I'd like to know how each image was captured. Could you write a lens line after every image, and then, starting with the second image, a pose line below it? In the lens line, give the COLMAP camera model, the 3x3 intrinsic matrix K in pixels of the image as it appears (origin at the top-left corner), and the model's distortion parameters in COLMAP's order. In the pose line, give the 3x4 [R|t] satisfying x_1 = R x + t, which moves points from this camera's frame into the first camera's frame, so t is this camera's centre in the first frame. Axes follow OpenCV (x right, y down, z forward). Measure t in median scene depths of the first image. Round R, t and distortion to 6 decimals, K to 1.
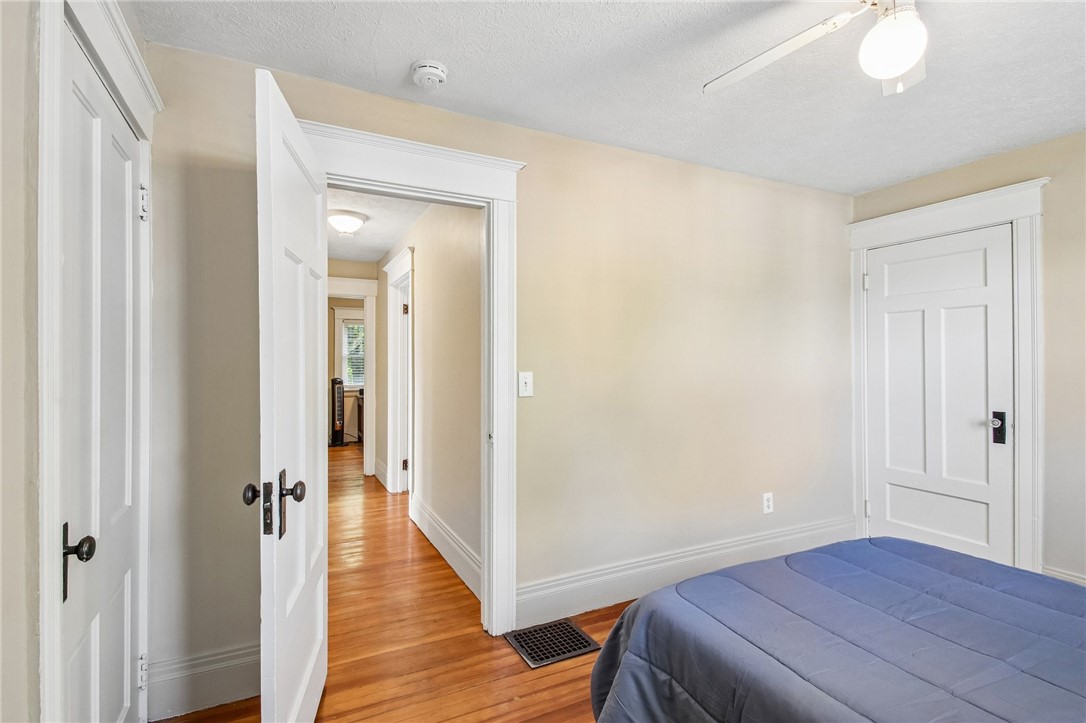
lens RADIAL K [[503.4, 0, 522.7], [0, 503.4, 356.6], [0, 0, 1]] dist [0.035360, -0.020586]
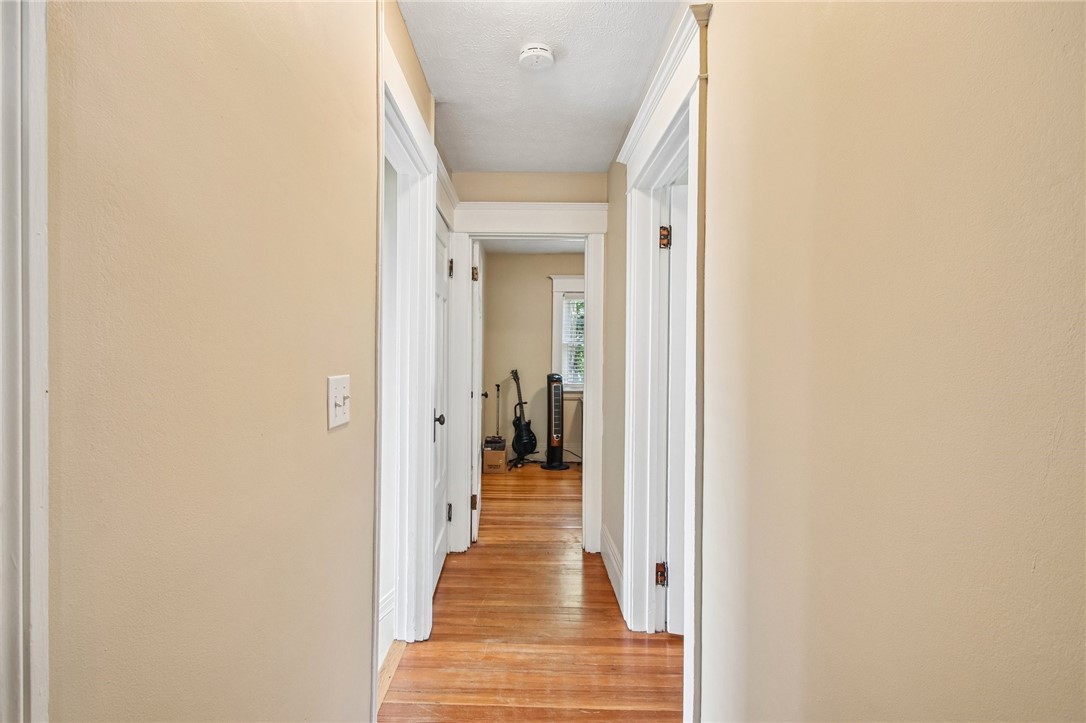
lens RADIAL K [[503.4, 0, 522.7], [0, 503.4, 356.6], [0, 0, 1]] dist [0.035360, -0.020586]
pose [[0.897417, 0.013866, -0.440966, -0.093101], [-0.004838, 0.999755, 0.021590, 0.002742], [0.441157, -0.017242, 0.897264, 0.342246]]
